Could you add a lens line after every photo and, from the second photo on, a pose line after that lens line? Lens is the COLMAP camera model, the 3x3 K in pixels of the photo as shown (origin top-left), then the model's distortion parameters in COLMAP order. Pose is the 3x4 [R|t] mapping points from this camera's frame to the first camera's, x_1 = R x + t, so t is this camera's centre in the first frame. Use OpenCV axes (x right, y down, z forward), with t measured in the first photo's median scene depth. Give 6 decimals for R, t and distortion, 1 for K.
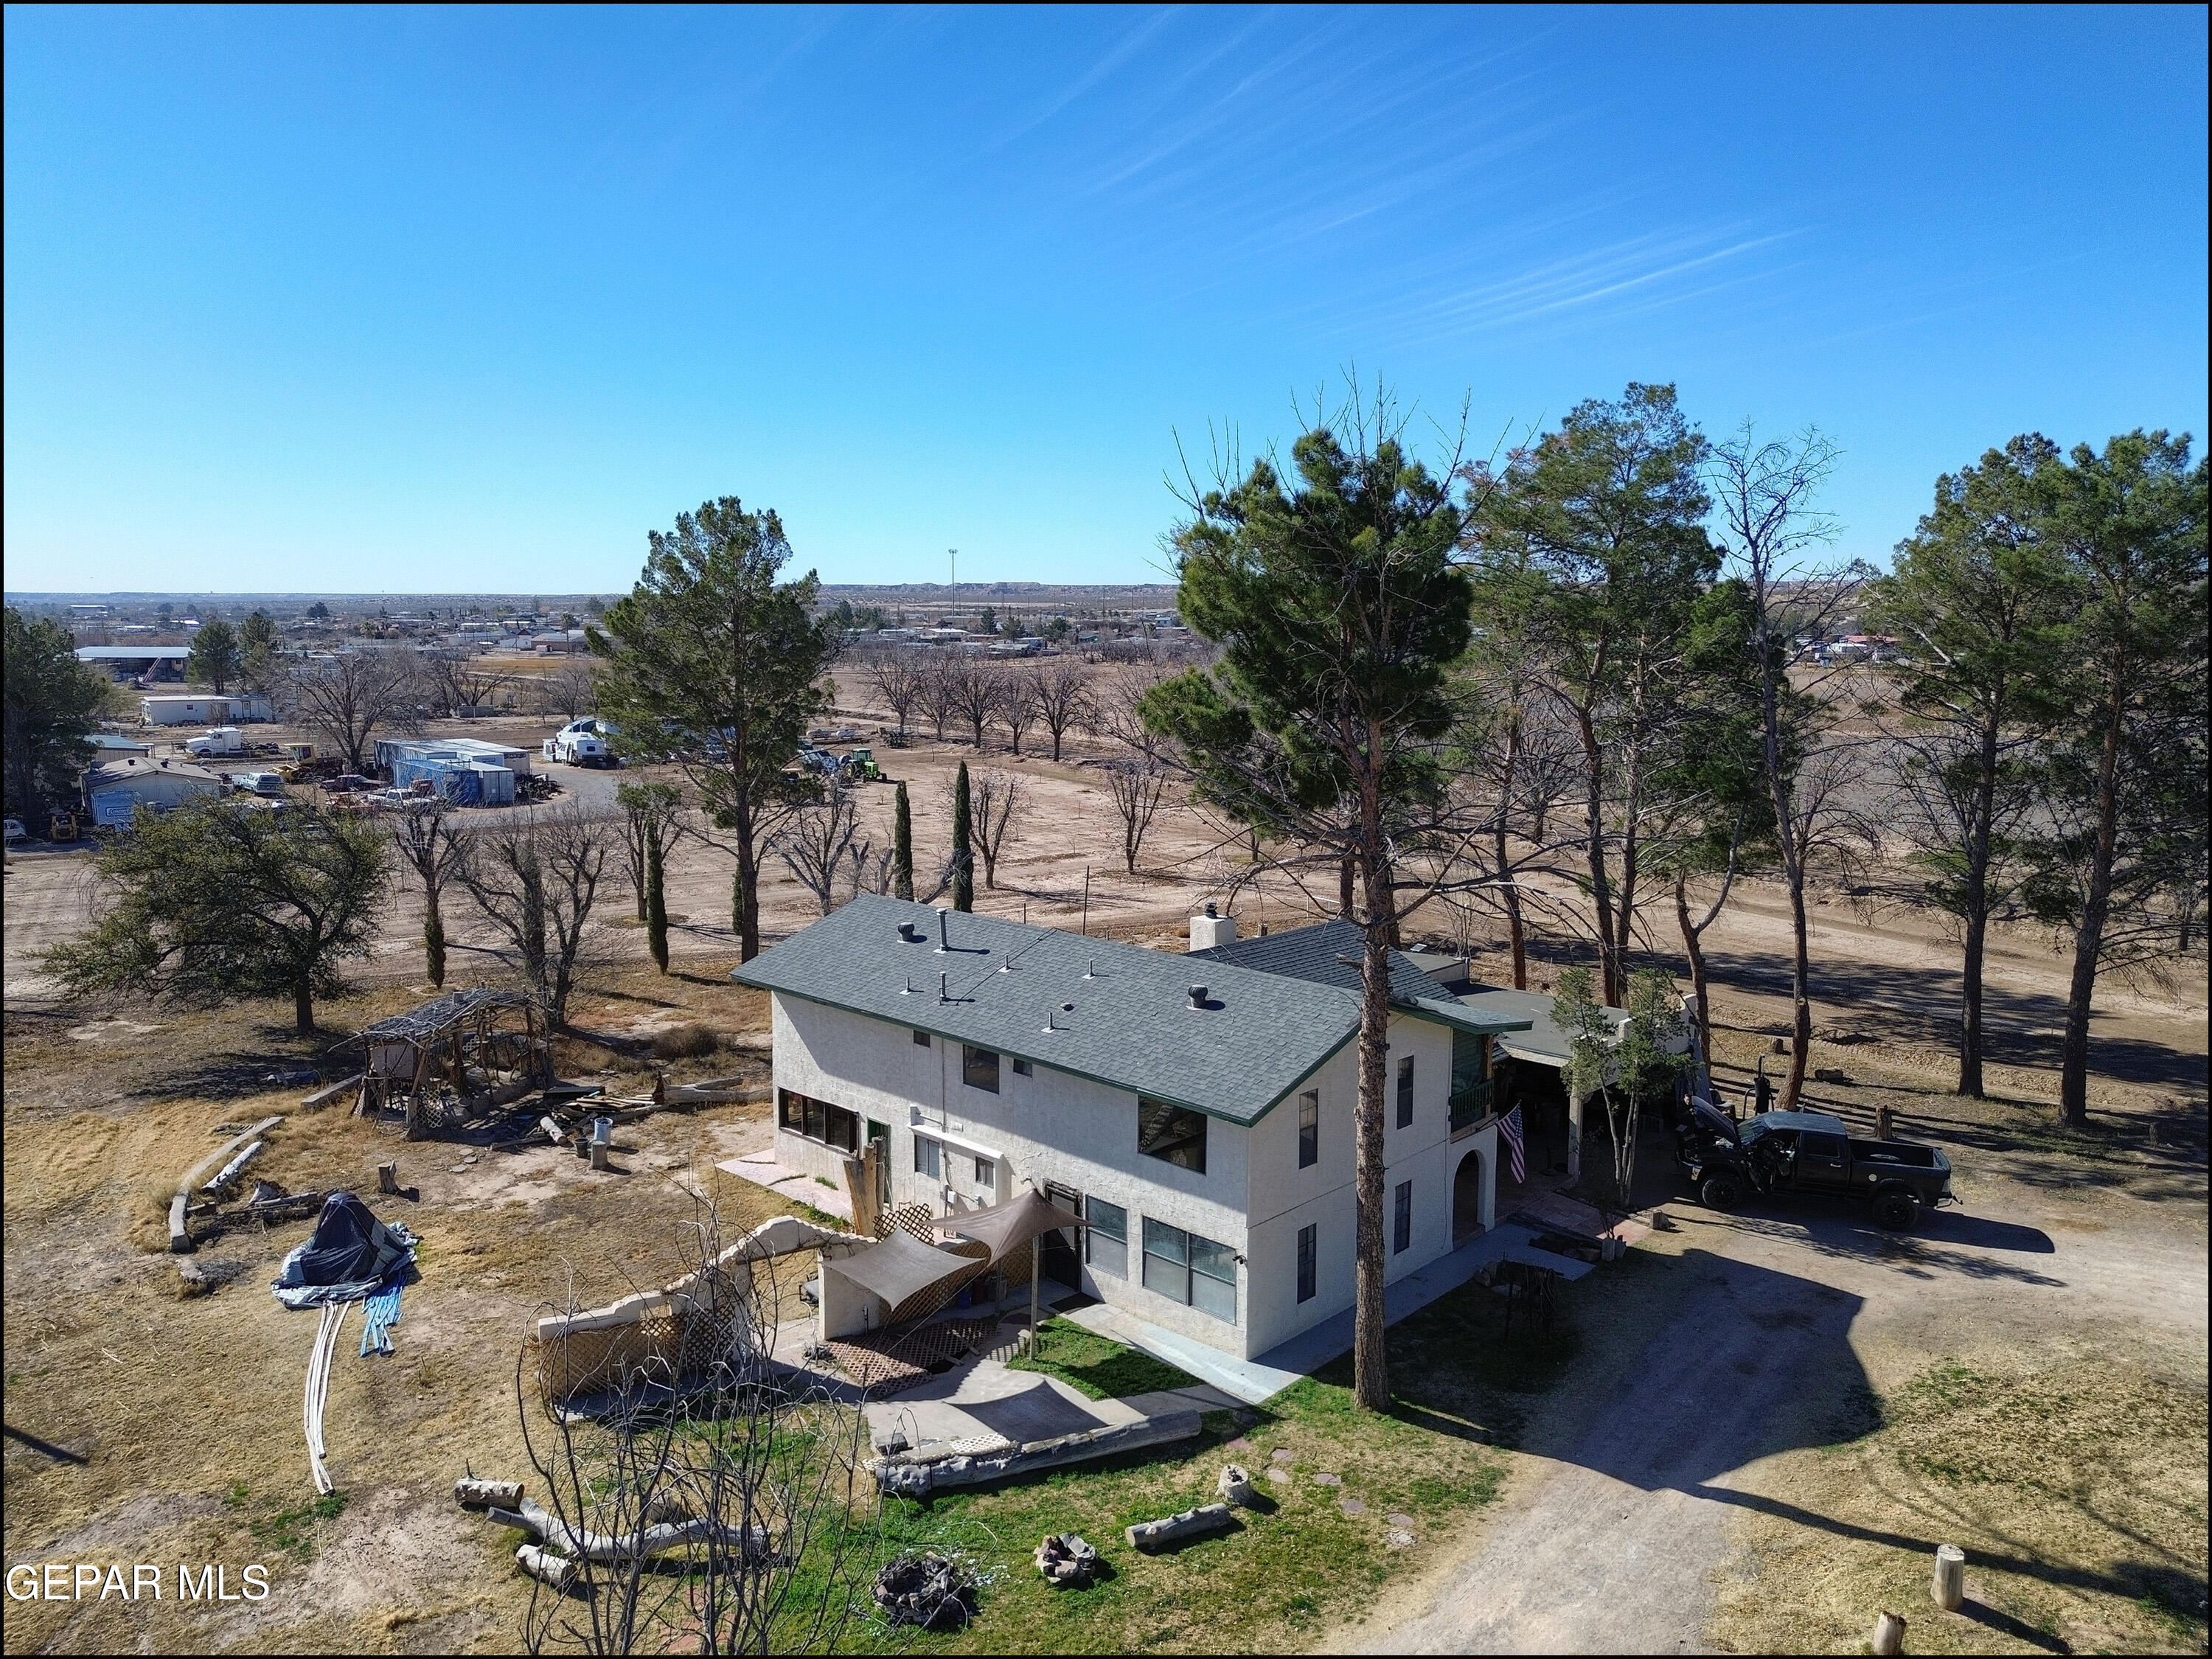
lens RADIAL K [[1562.0, 0, 1103.3], [0, 1562.0, 829.0], [0, 0, 1]] dist [0.063792, -0.050987]
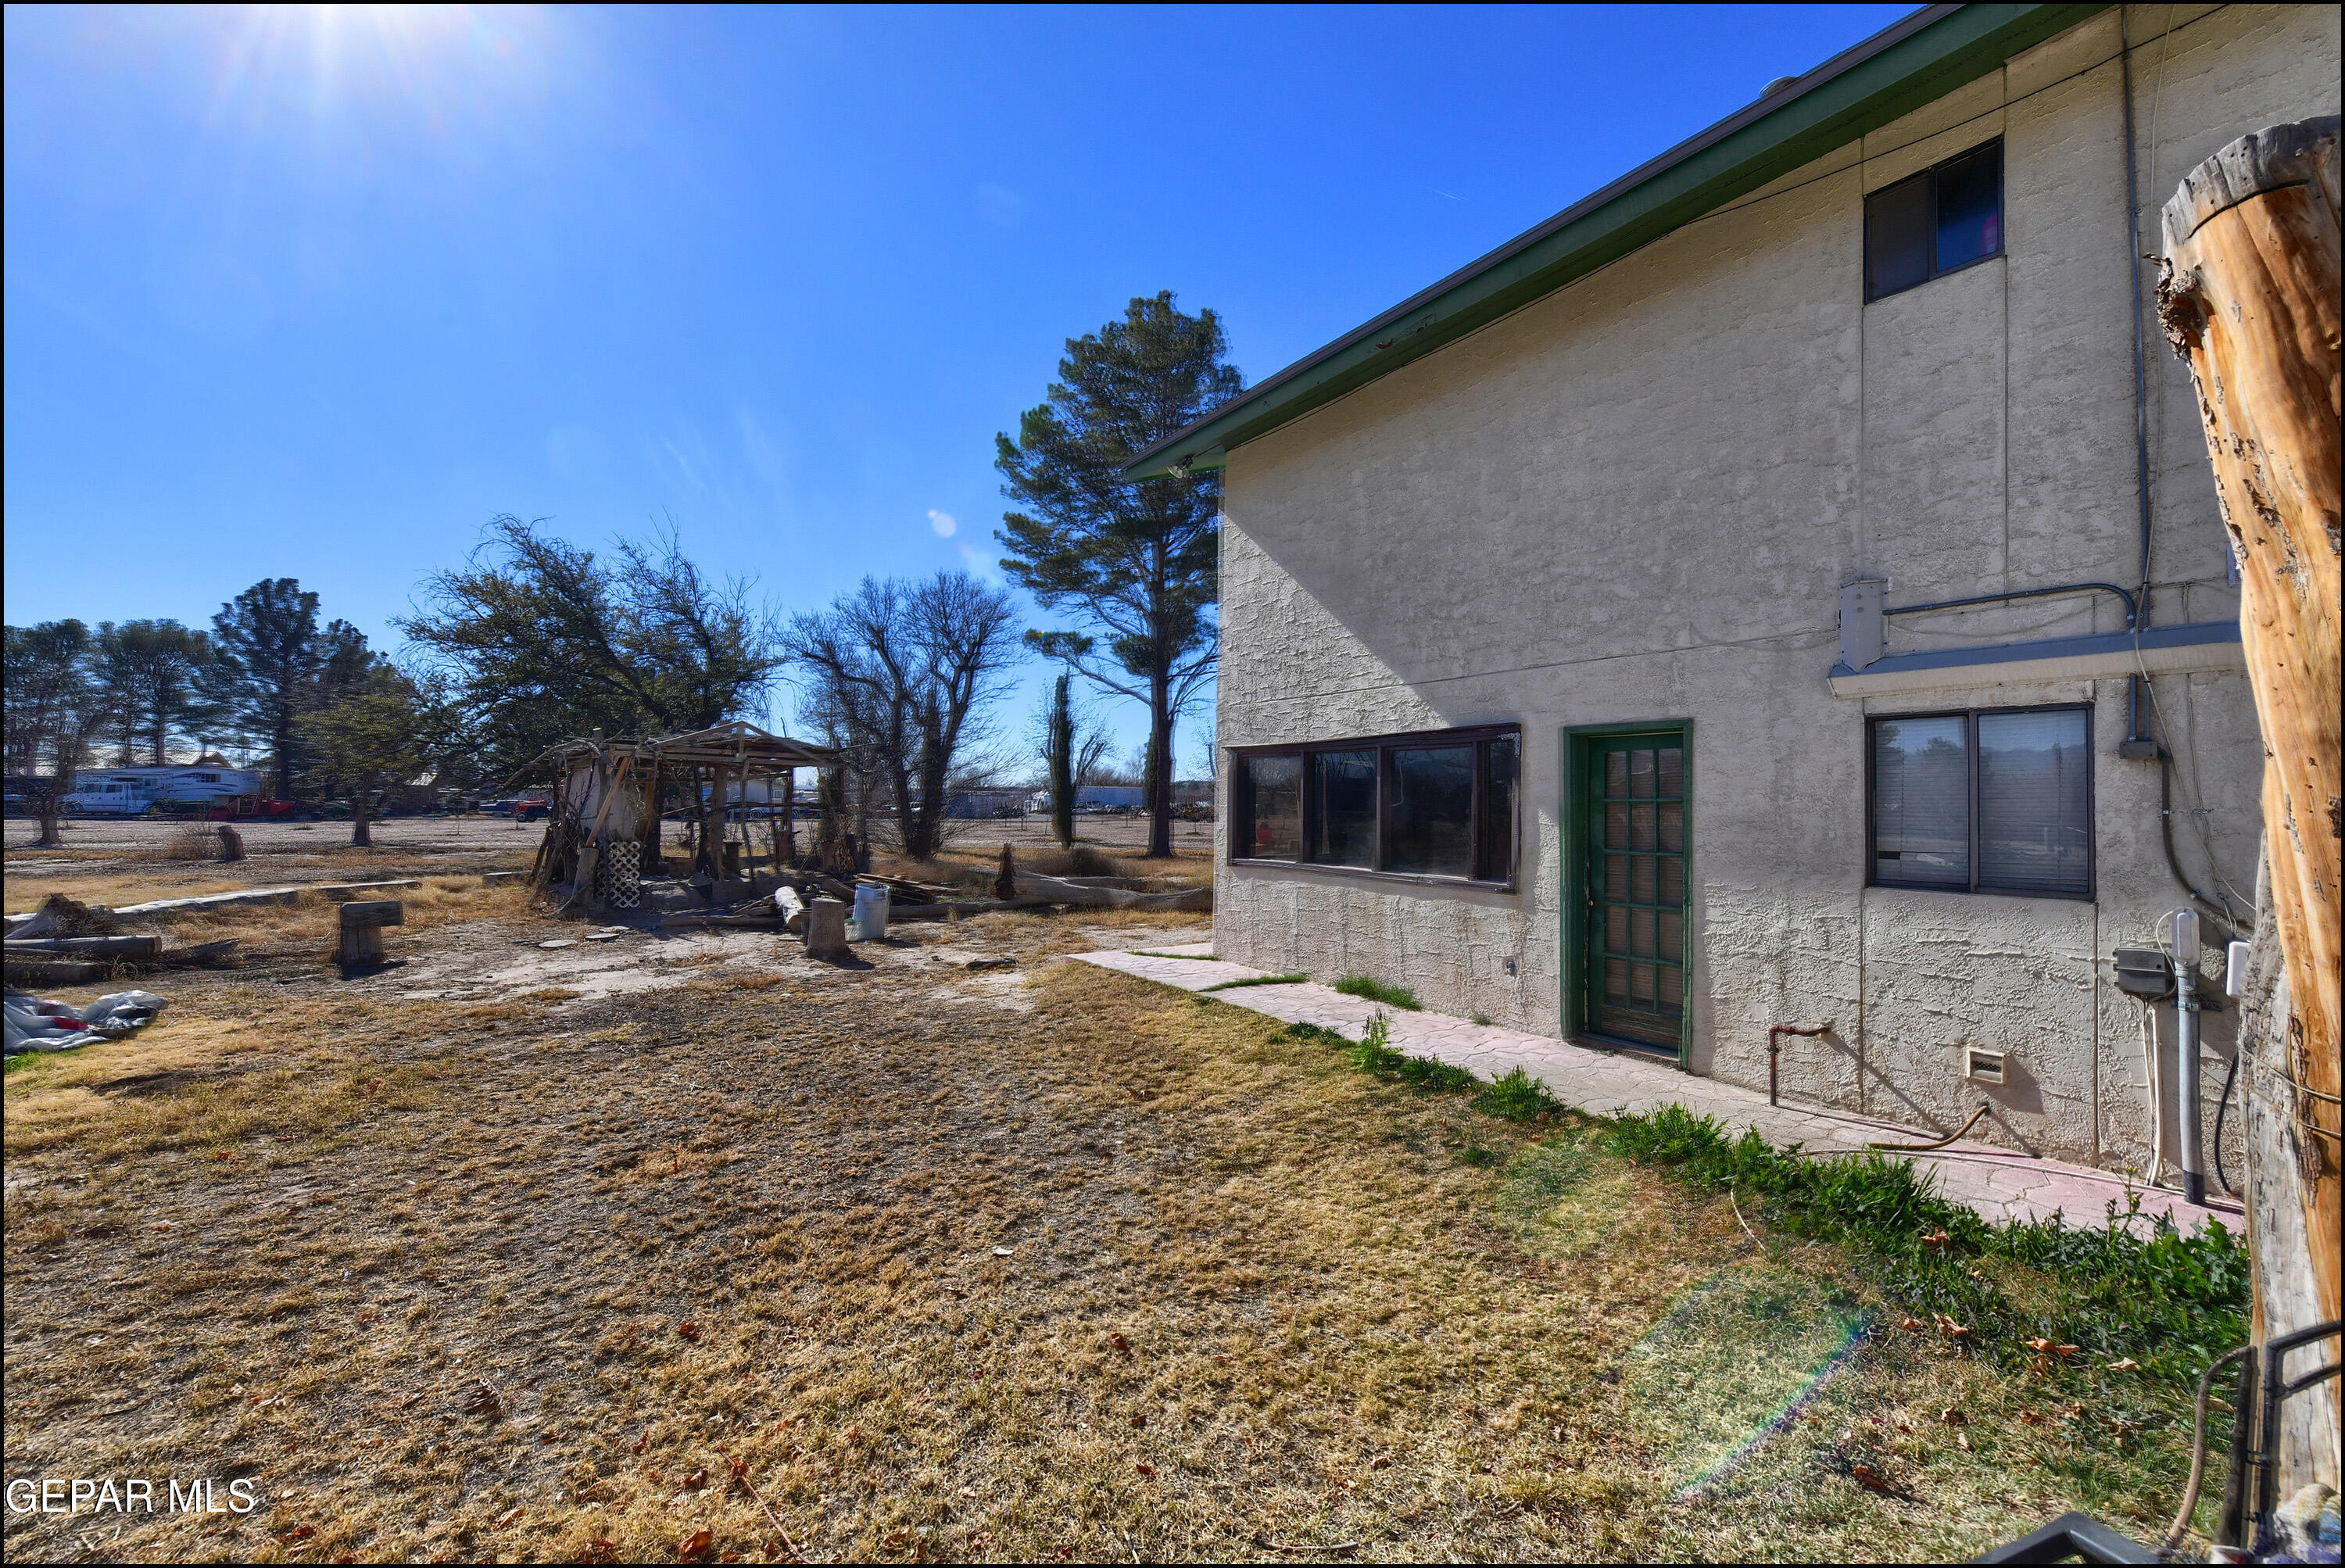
lens RADIAL K [[926.7, 0, 1181.1], [0, 926.7, 784.6], [0, 0, 1]] dist [-0.011145, -0.000018]
pose [[0.979909, 0.002254, -0.199433, -0.167973], [-0.035179, 0.986212, -0.161703, 0.203349], [0.196319, 0.165470, 0.966477, 0.752028]]
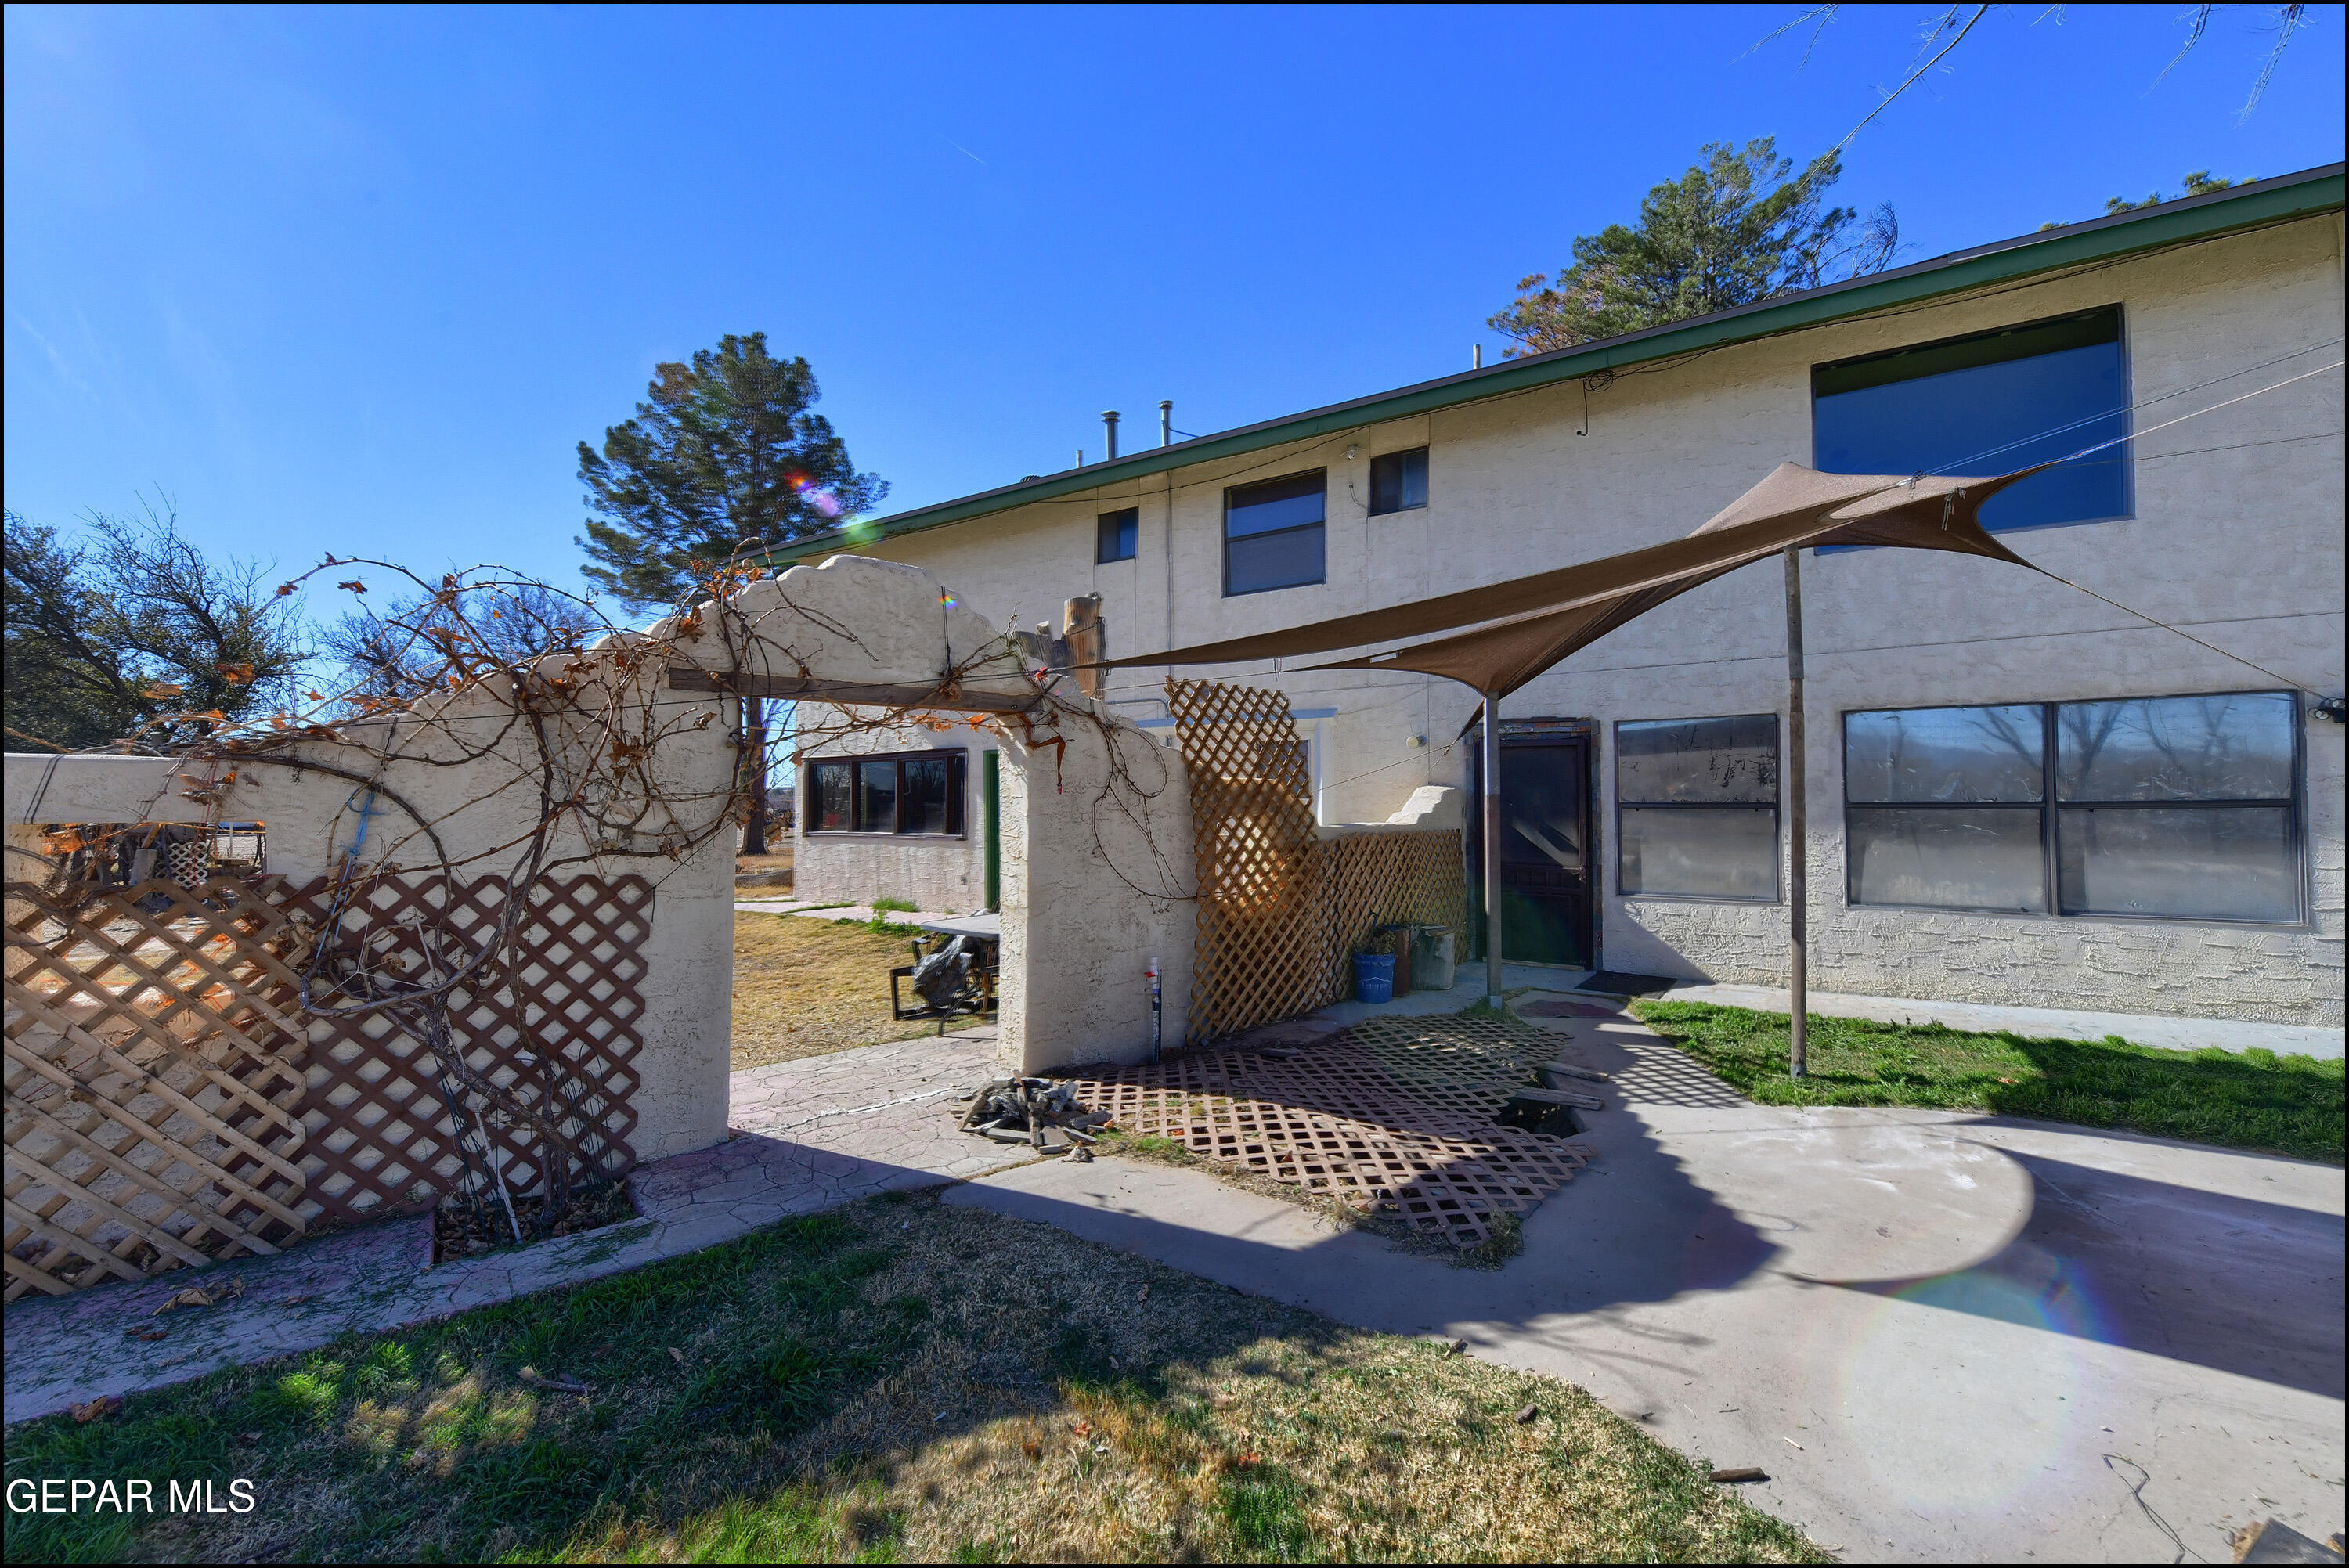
lens RADIAL K [[928.2, 0, 1164.6], [0, 928.2, 782.3], [0, 0, 1]] dist [-0.011145, -0.000018]
pose [[0.981392, -0.003398, 0.191986, -0.139050], [0.036523, 0.984894, -0.169265, 0.226785], [-0.188511, 0.173127, 0.966691, 0.628656]]
